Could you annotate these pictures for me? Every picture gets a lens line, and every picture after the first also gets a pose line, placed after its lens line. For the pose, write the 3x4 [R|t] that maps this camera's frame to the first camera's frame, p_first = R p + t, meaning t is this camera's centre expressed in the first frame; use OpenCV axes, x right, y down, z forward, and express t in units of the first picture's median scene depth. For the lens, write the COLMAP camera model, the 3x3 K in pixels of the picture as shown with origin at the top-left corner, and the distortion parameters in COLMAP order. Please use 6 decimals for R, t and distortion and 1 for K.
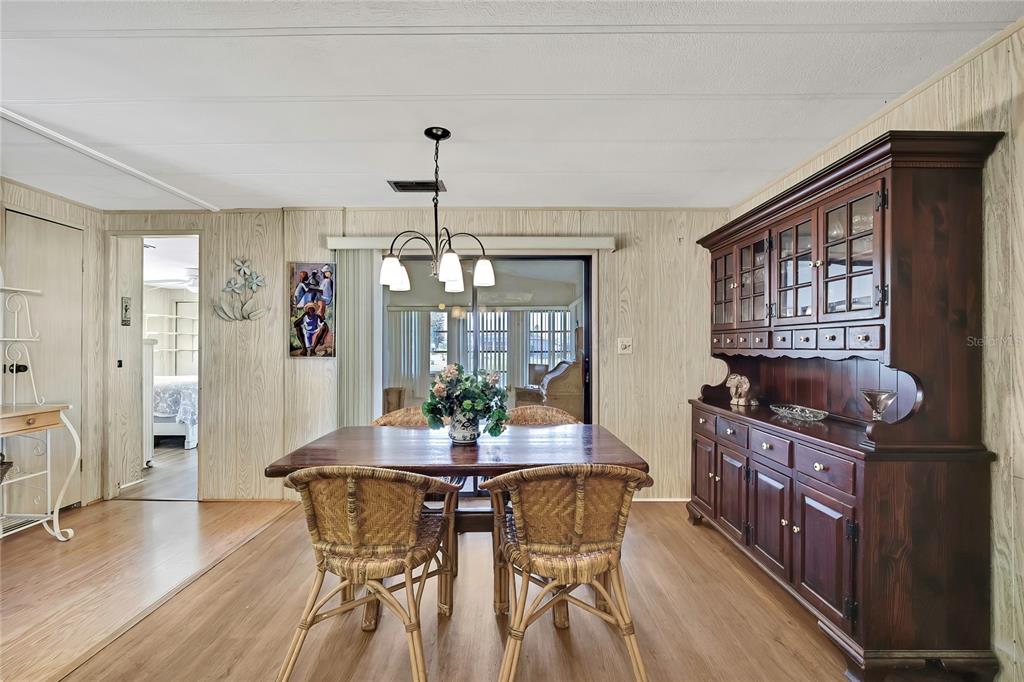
lens RADIAL K [[444.3, 0, 518.2], [0, 444.3, 348.5], [0, 0, 1]] dist [-0.013400, 0.001676]
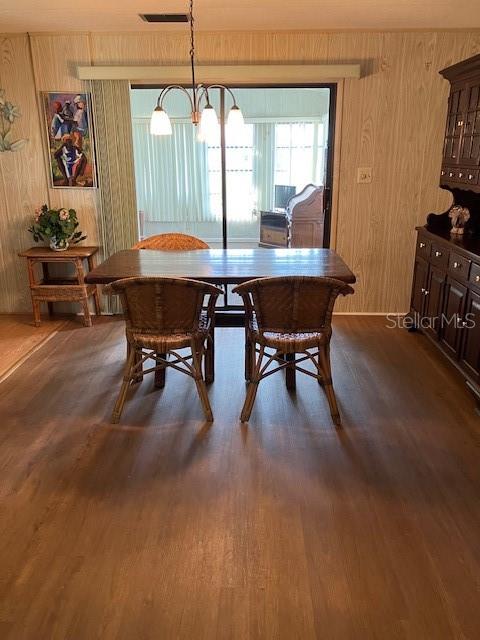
lens RADIAL K [[524.3, 0, 242.4], [0, 524.3, 320.7], [0, 0, 1]] dist [0.015217, 0.004575]
pose [[0.998891, 0.007668, -0.046459, 0.009332], [0.007147, 0.950531, 0.310549, -0.068593], [0.046542, -0.310536, 0.949421, -0.313166]]
